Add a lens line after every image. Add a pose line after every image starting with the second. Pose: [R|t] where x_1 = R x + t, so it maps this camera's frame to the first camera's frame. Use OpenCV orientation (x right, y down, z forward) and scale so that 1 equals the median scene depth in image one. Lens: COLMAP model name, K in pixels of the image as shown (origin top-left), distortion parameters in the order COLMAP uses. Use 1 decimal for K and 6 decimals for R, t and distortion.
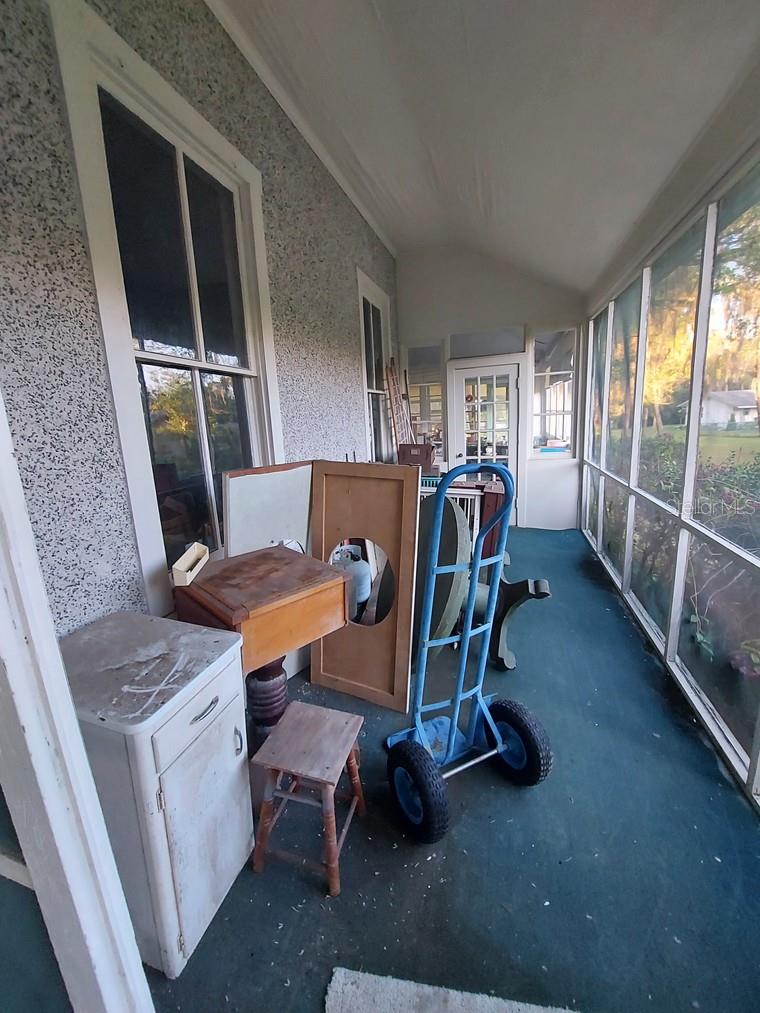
lens RADIAL K [[410.8, 0, 381.3], [0, 410.8, 502.8], [0, 0, 1]] dist [-0.027464, 0.000355]
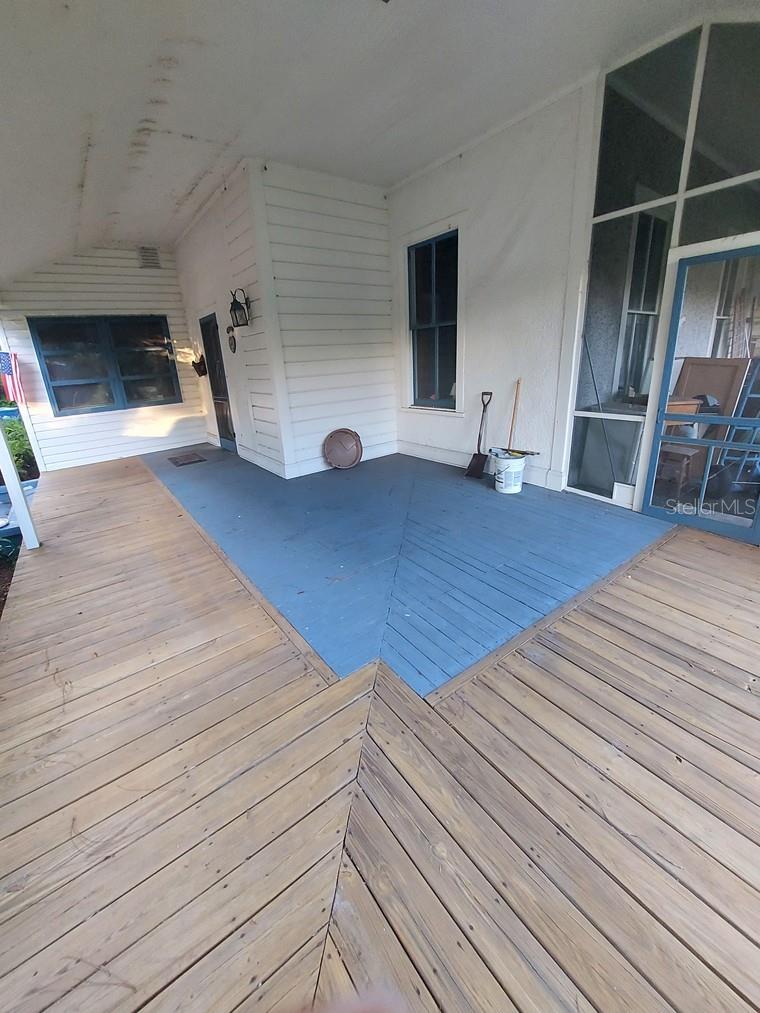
lens RADIAL K [[410.8, 0, 372.1], [0, 410.8, 503.6], [0, 0, 1]] dist [-0.027464, 0.000355]
pose [[0.793646, 0.195806, -0.576009, -0.050727], [-0.100500, 0.975979, 0.193298, 0.187699], [0.600022, -0.095522, 0.794260, -0.796991]]
